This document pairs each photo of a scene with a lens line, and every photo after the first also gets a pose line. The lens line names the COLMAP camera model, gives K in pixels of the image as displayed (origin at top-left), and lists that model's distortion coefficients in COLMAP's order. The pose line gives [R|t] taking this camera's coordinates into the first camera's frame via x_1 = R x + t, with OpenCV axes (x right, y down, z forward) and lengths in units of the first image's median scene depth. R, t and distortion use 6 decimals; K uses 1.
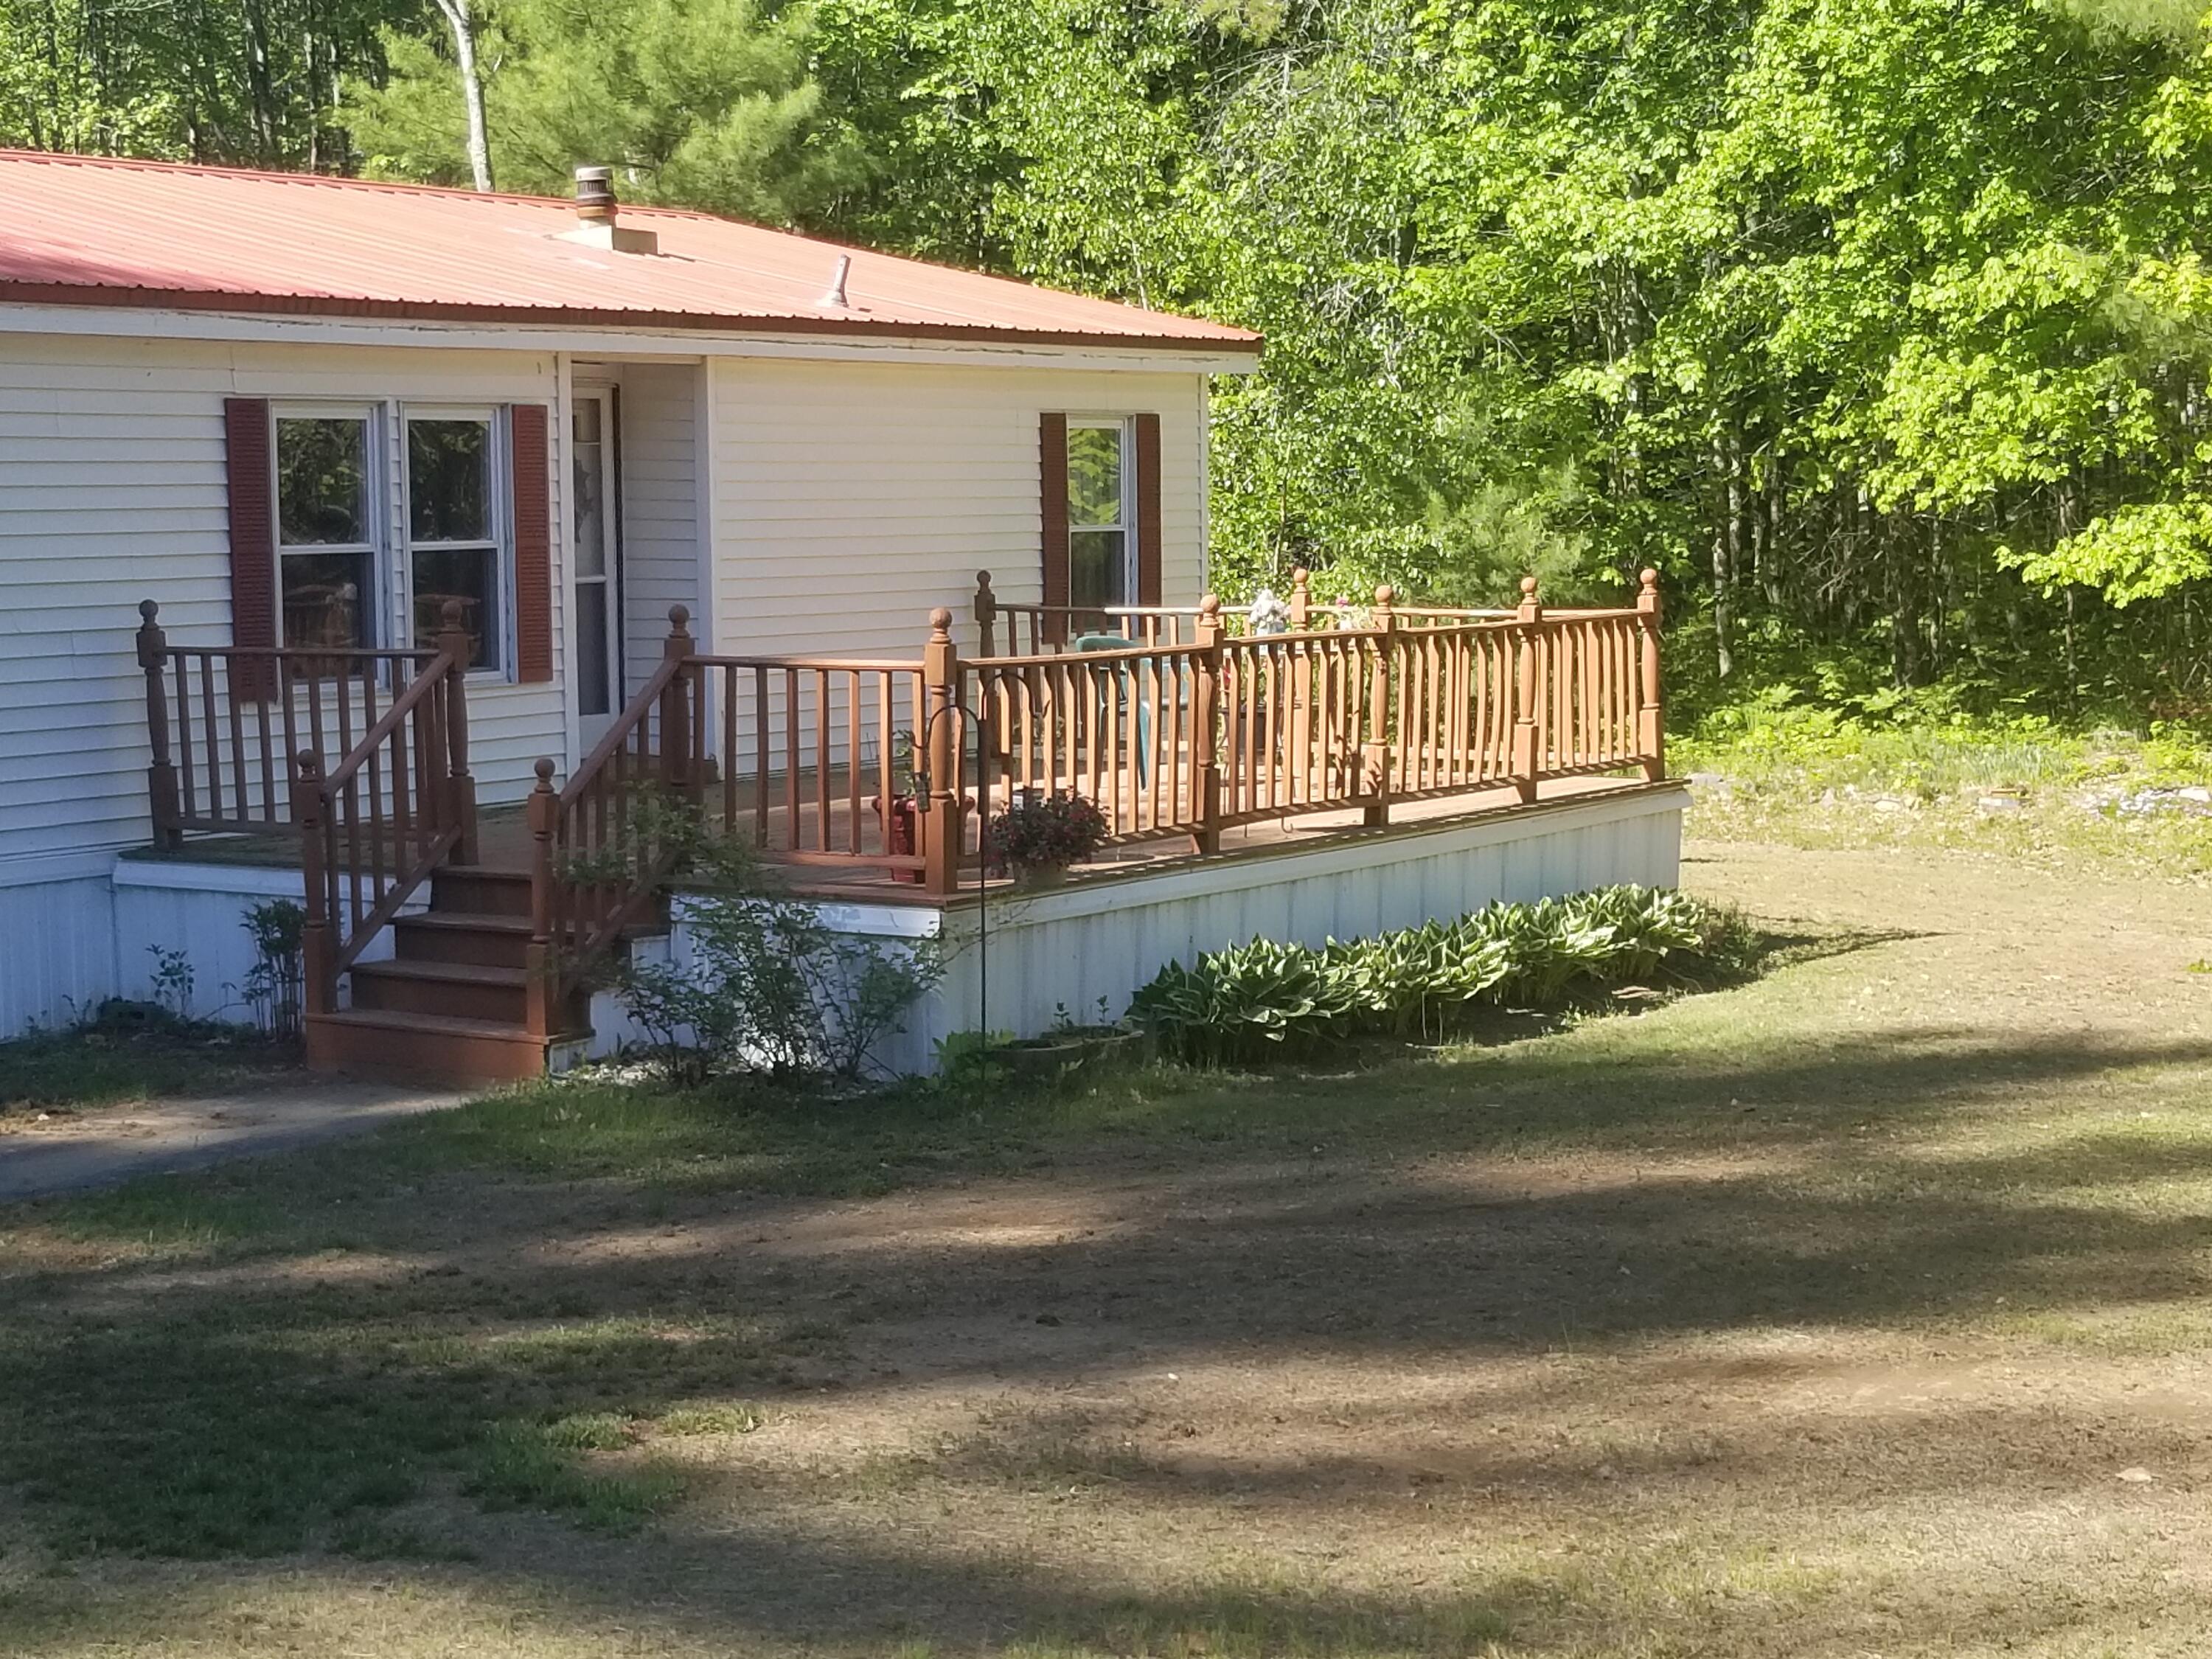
lens RADIAL K [[3966.0, 0, 1011.7], [0, 3966.0, 835.8], [0, 0, 1]] dist [0.061906, -0.088056]
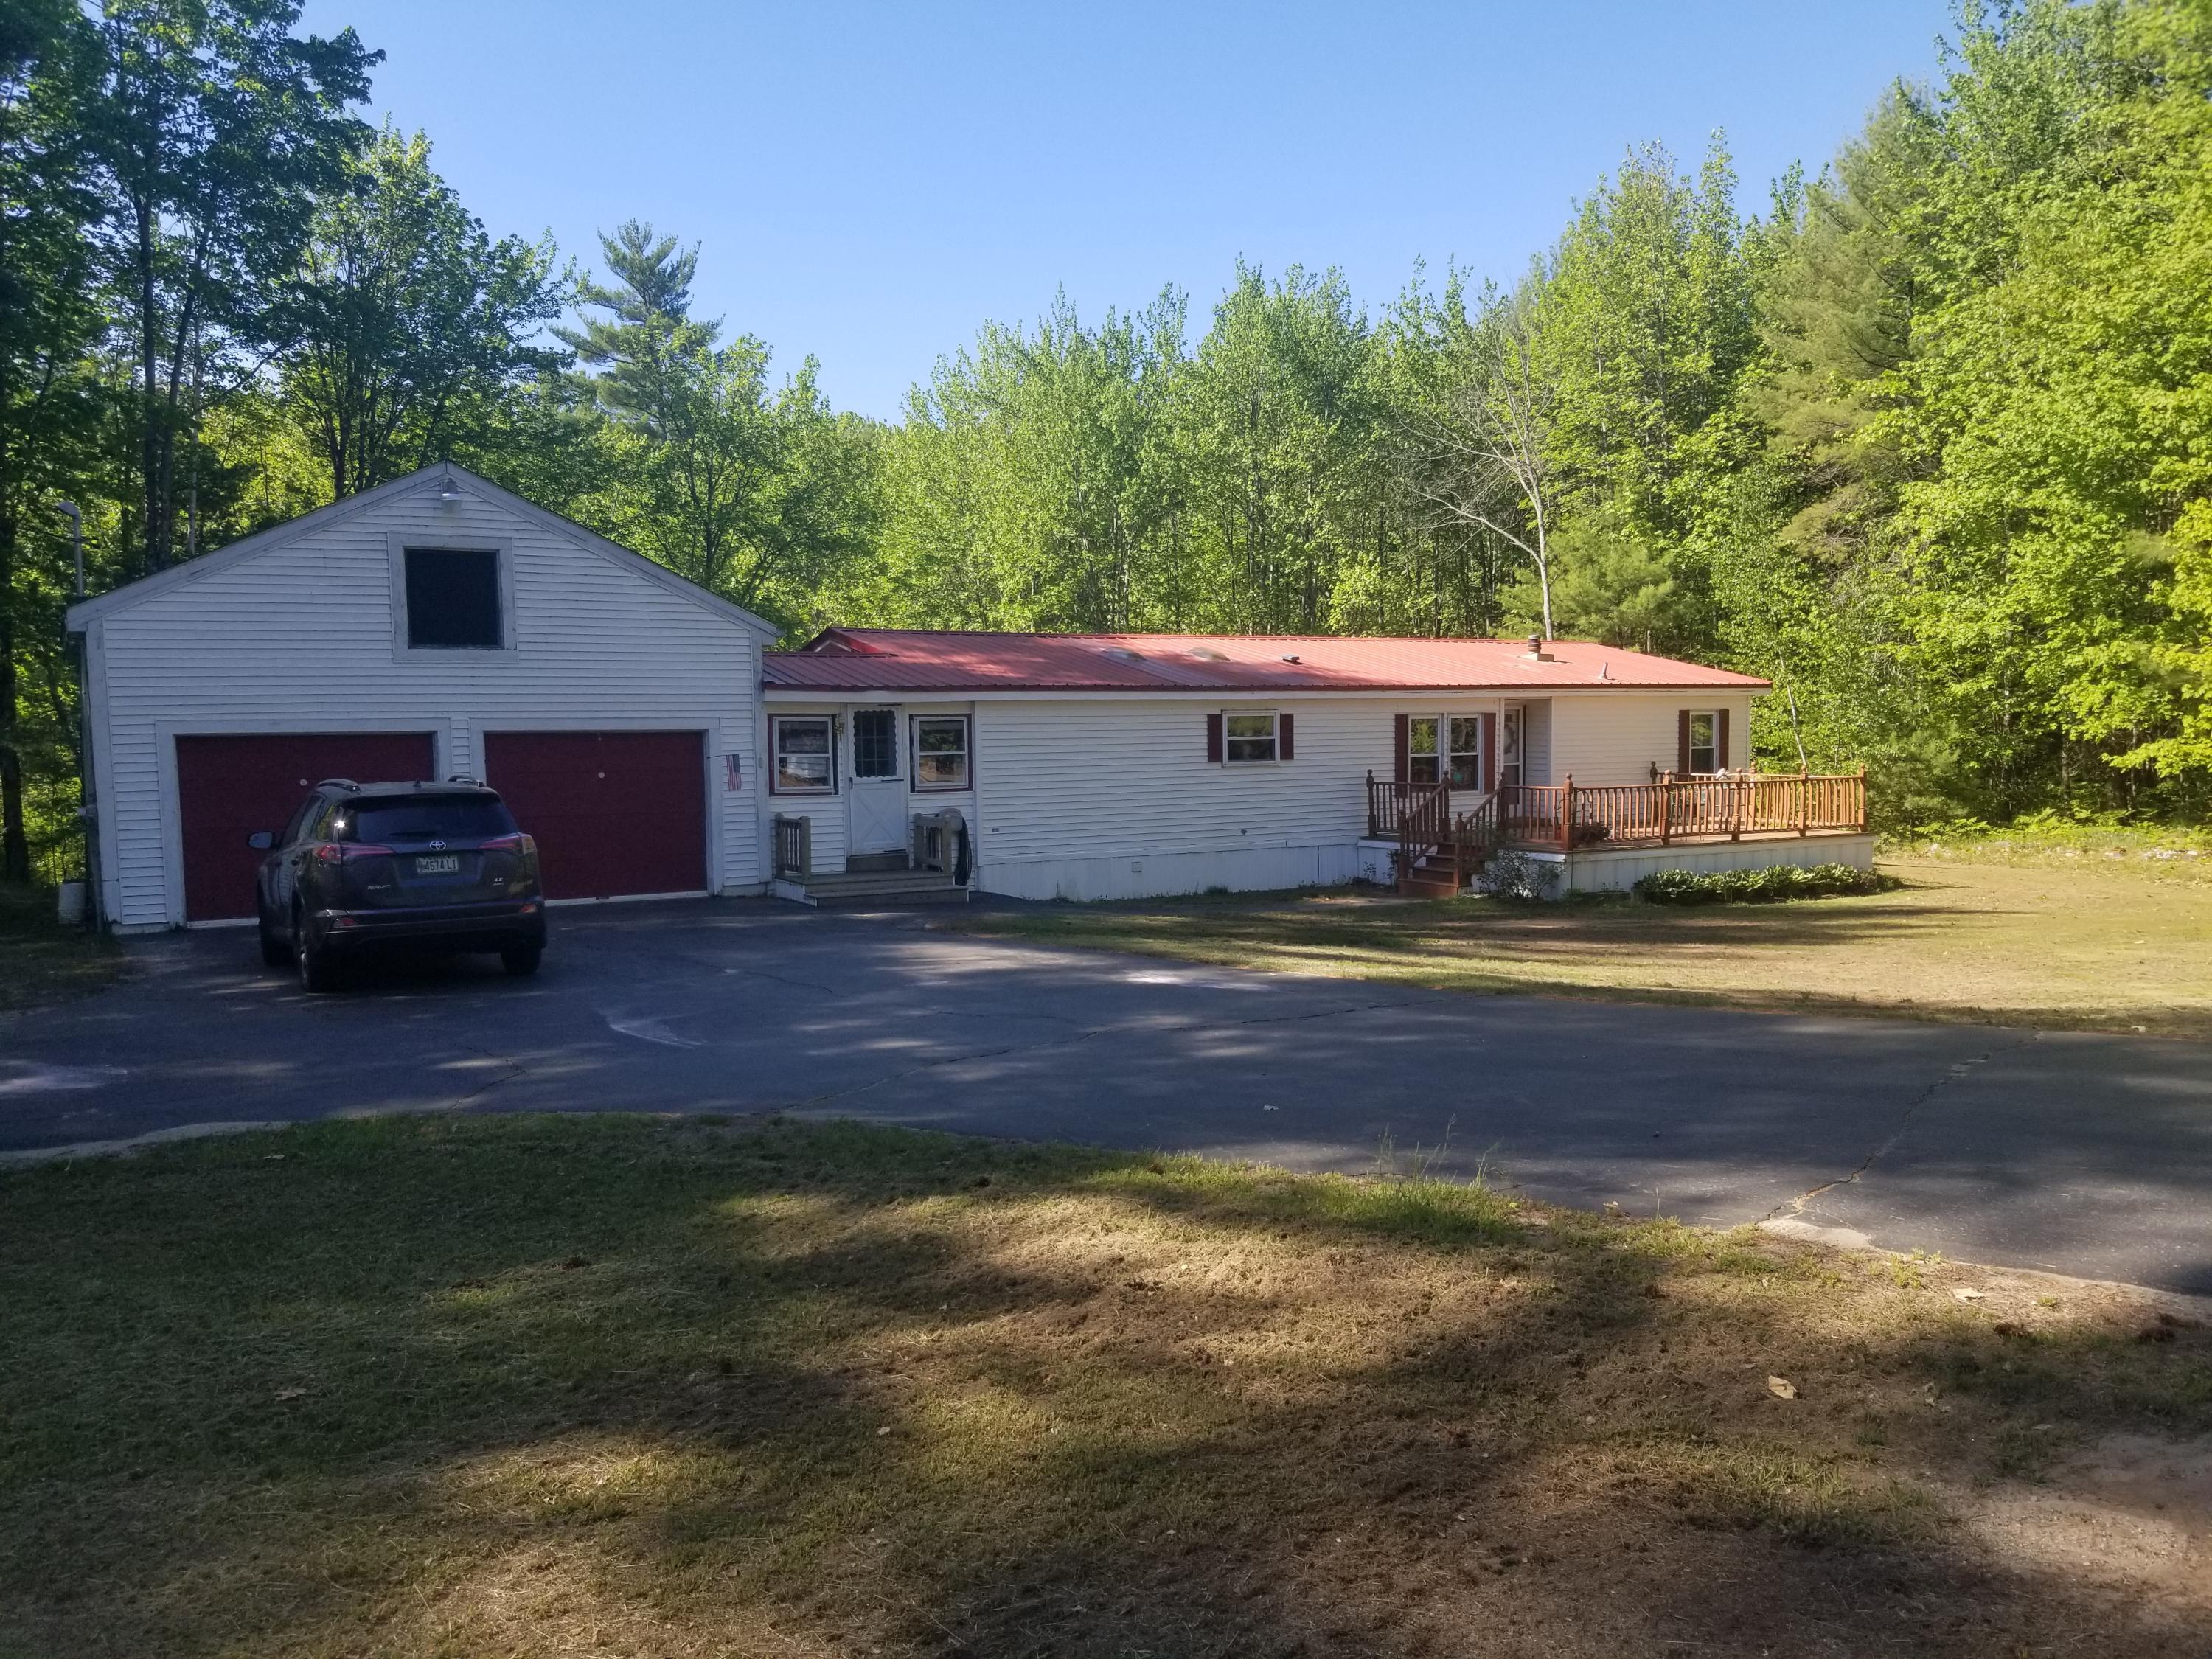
lens RADIAL K [[1759.9, 0, 1106.0], [0, 1759.9, 829.5], [0, 0, 1]] dist [0.006608, -0.007646]
pose [[0.909894, 0.022119, -0.414251, 0.206350], [-0.032338, 0.999321, -0.017672, 0.028843], [0.413579, 0.029476, 0.909991, -0.509522]]
